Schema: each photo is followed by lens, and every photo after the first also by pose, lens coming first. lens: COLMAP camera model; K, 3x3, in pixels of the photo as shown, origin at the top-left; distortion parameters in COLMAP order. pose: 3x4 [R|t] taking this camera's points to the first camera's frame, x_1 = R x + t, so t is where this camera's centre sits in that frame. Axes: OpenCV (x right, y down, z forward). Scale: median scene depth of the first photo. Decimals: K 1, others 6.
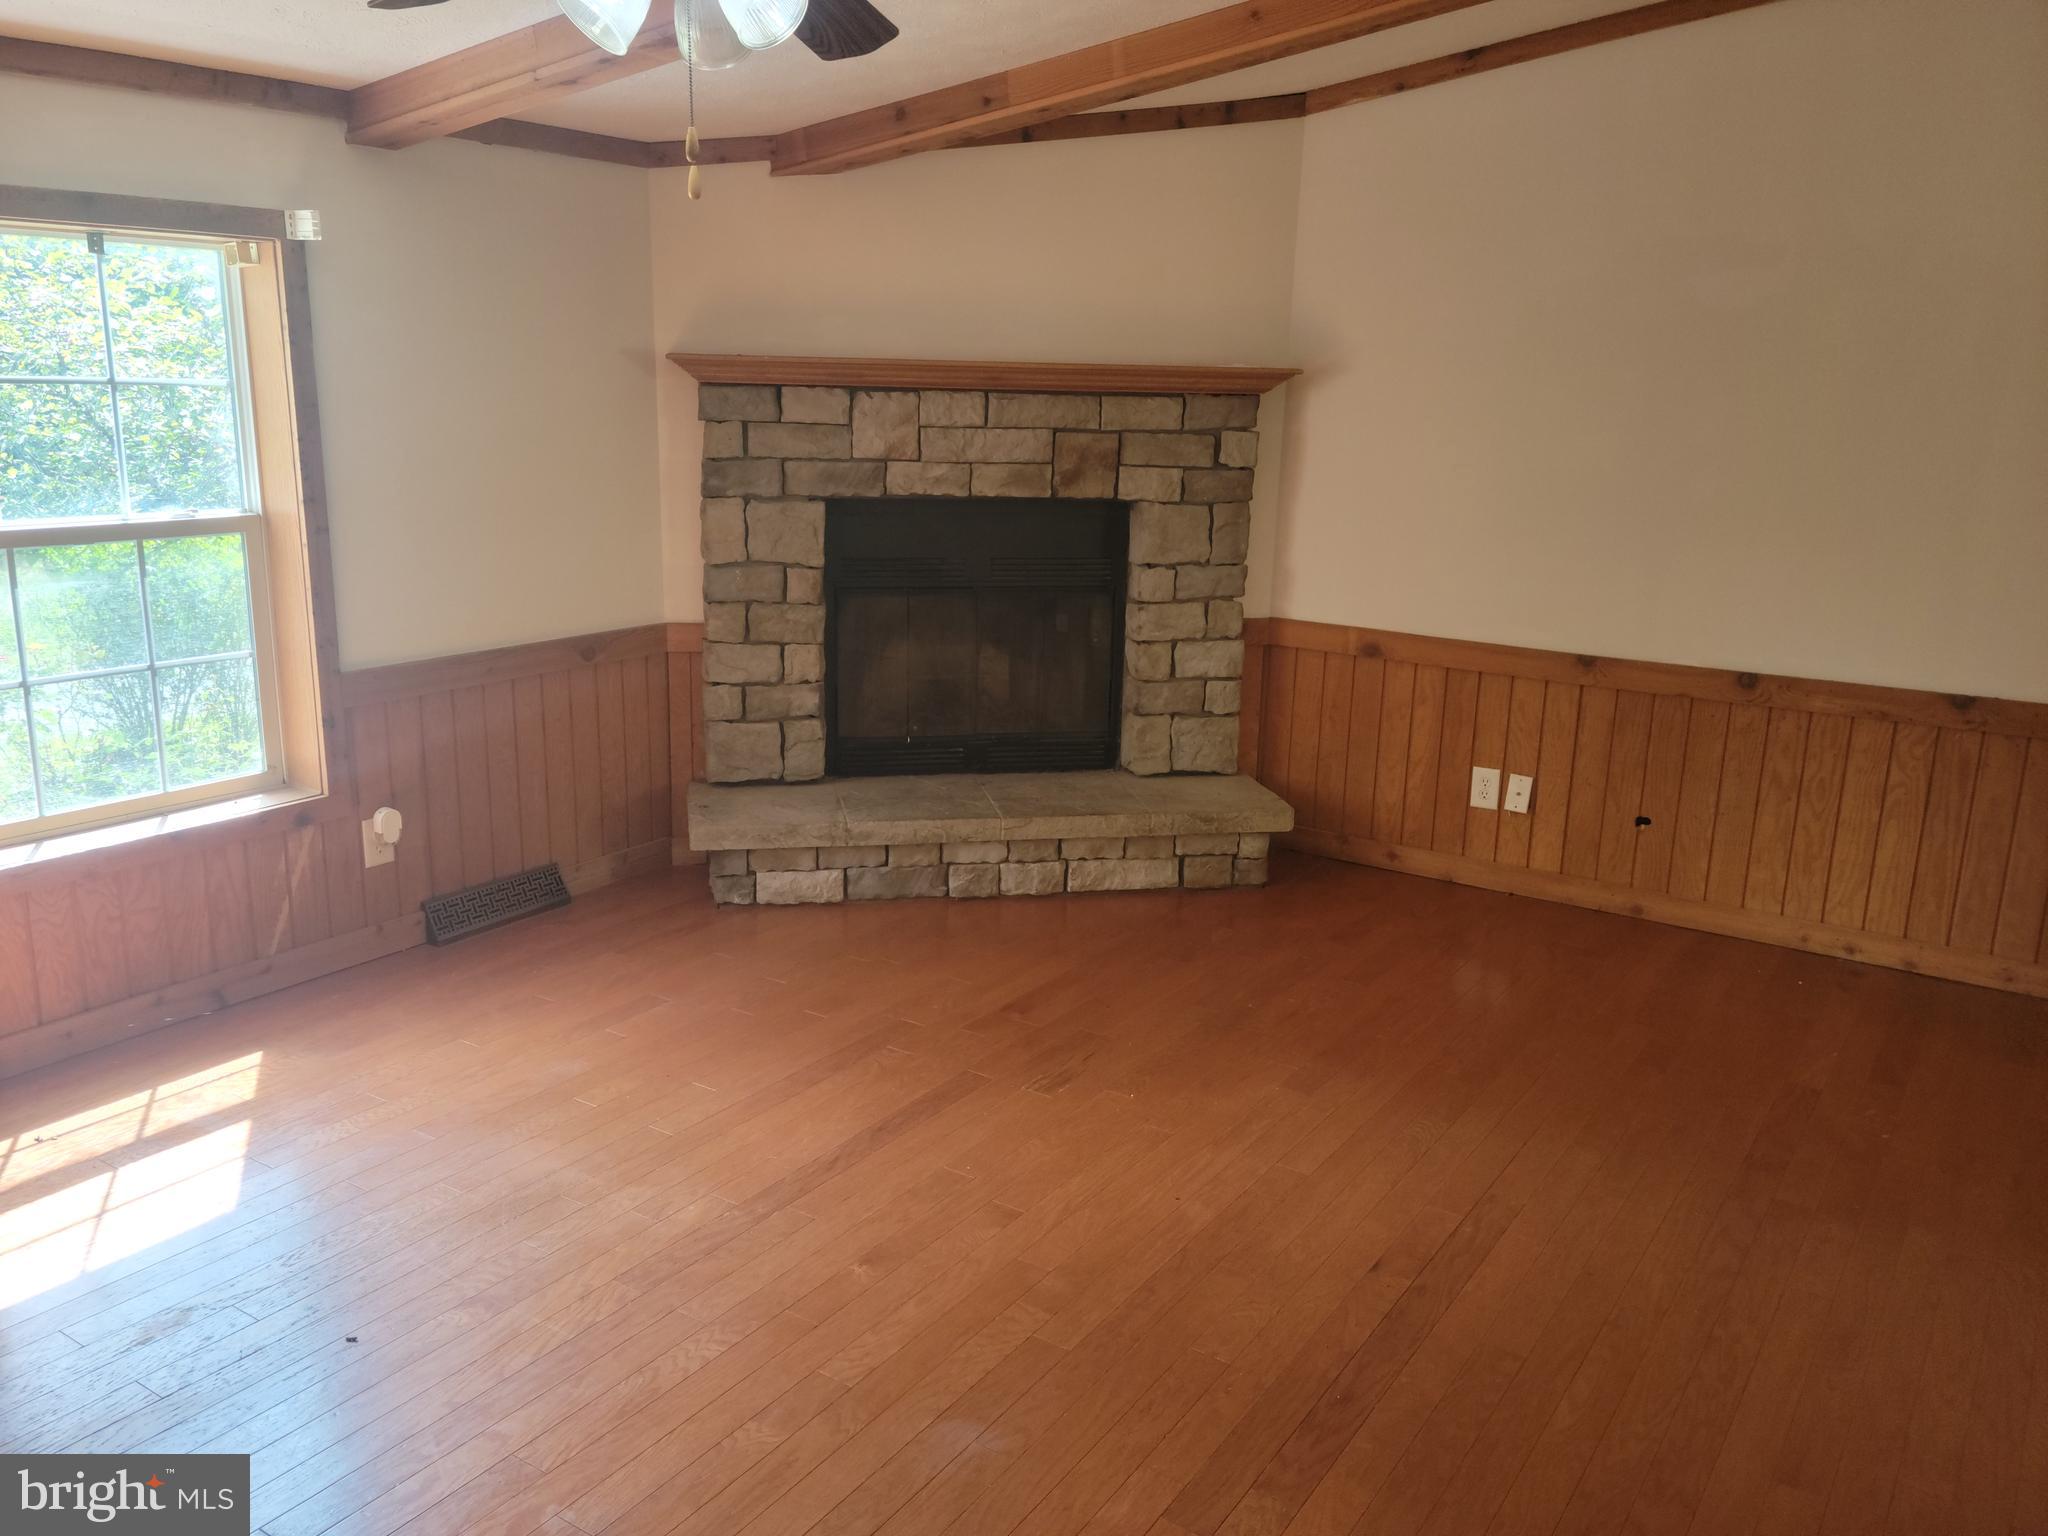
lens RADIAL K [[1612.6, 0, 990.5], [0, 1612.6, 781.1], [0, 0, 1]] dist [0.075286, -0.042885]
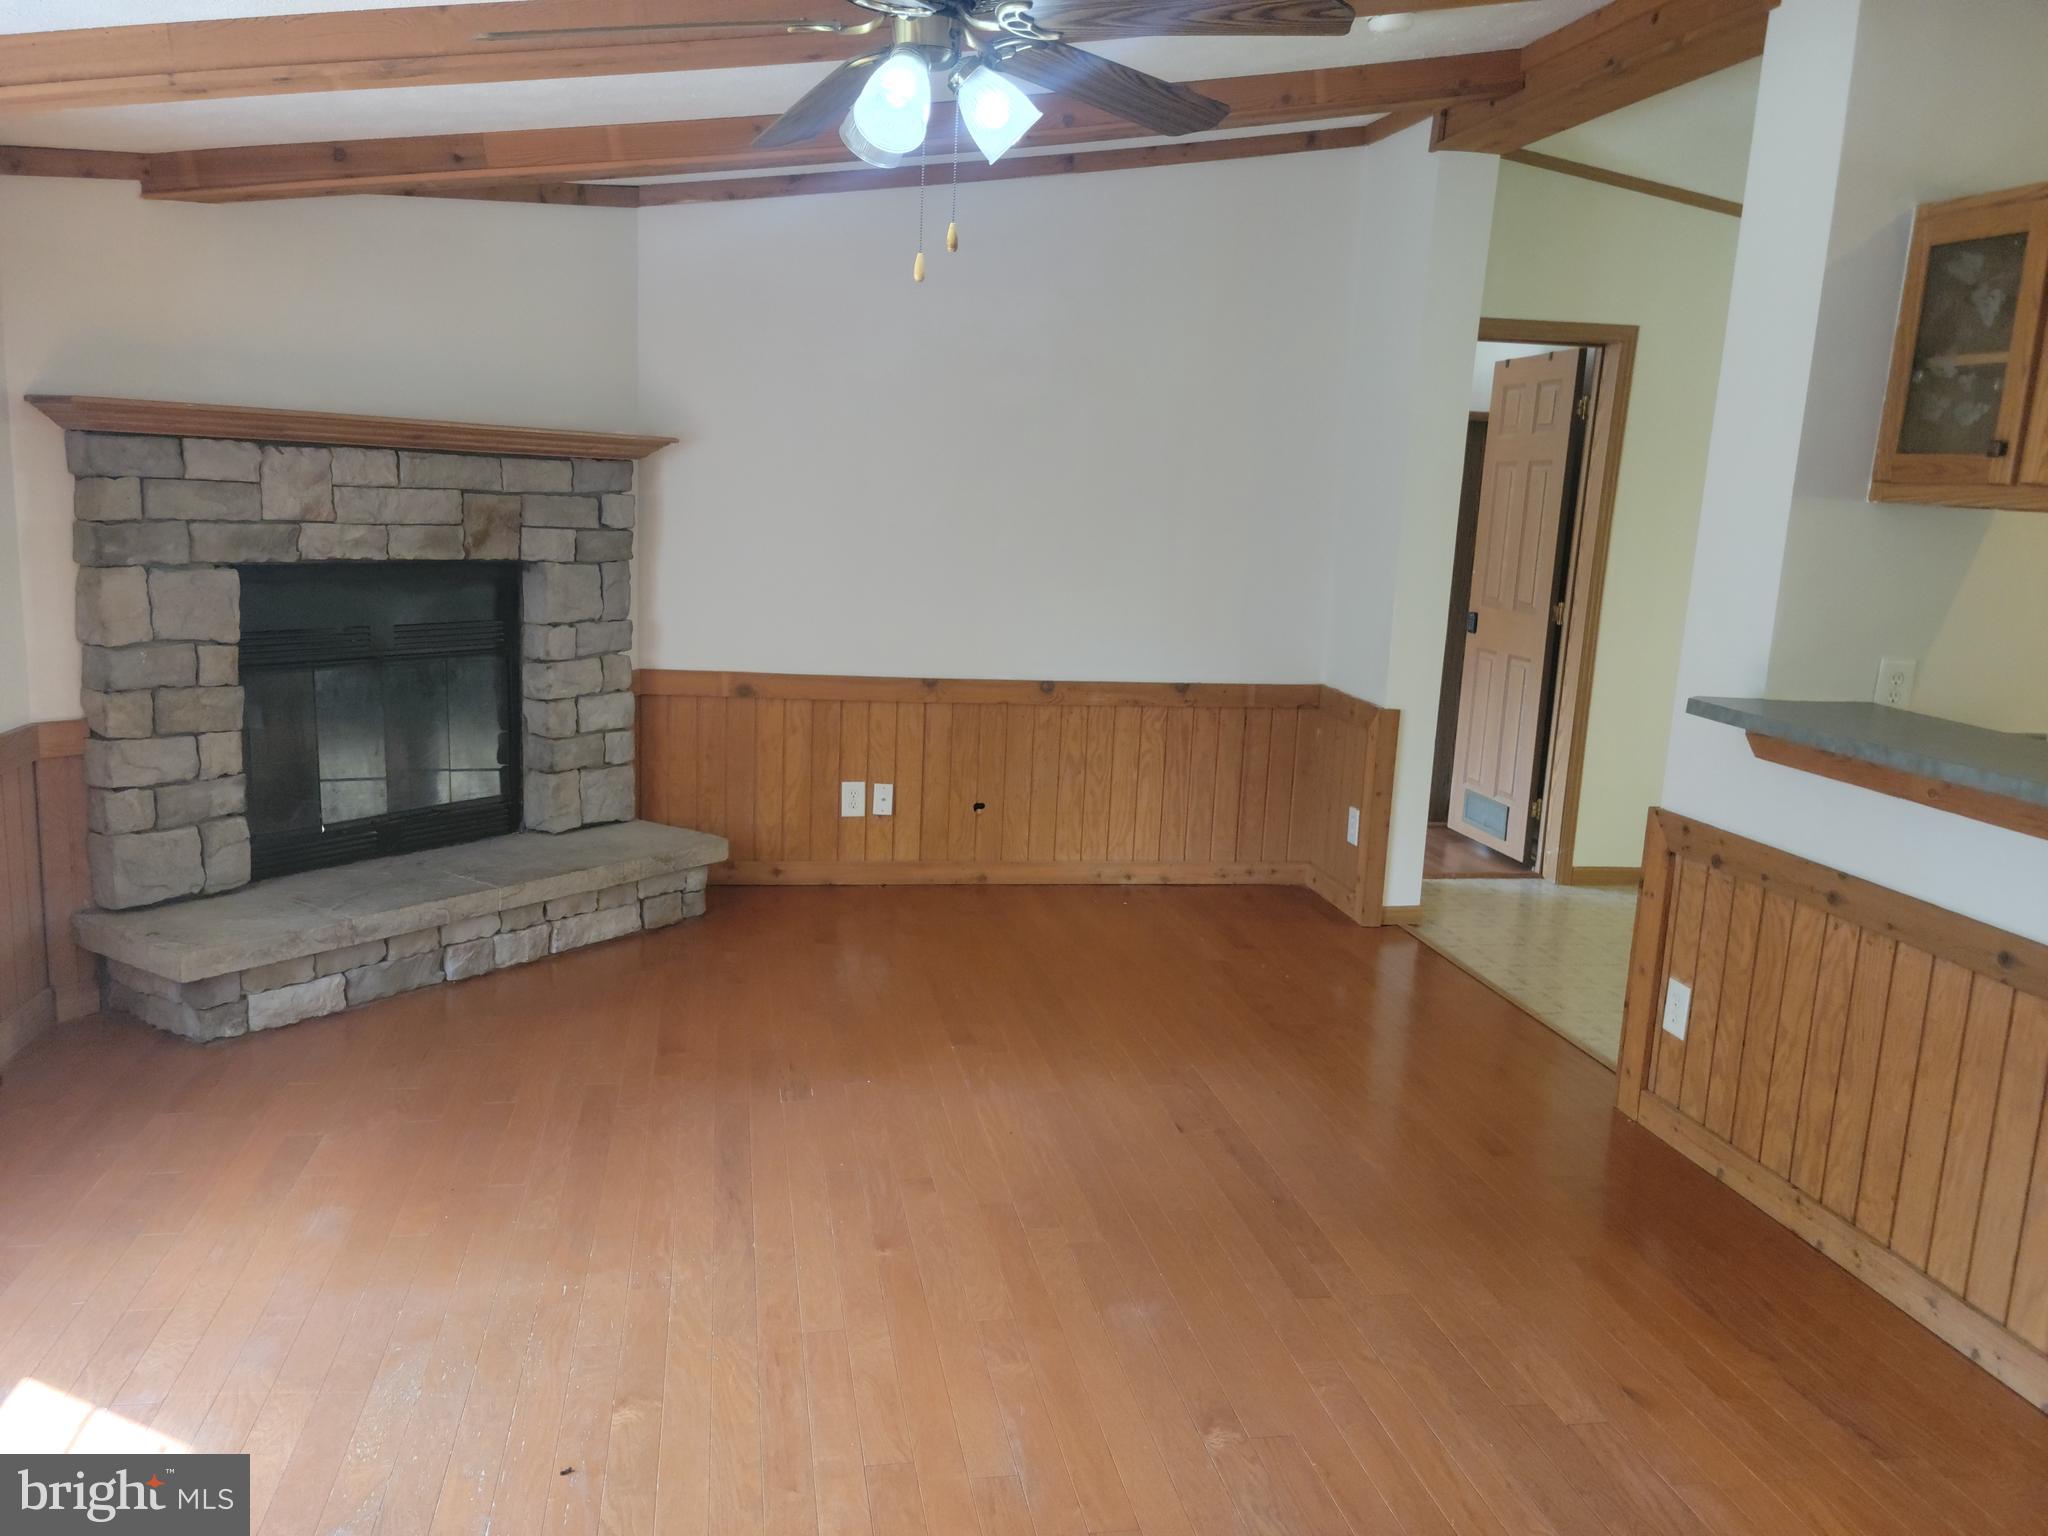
lens RADIAL K [[1626.3, 0, 1001.0], [0, 1626.3, 786.9], [0, 0, 1]] dist [0.098961, -0.102964]
pose [[0.720907, -0.119858, 0.682588, -0.430148], [0.148380, 0.988786, 0.016915, -0.008726], [-0.676961, 0.089088, 0.730607, 0.070501]]
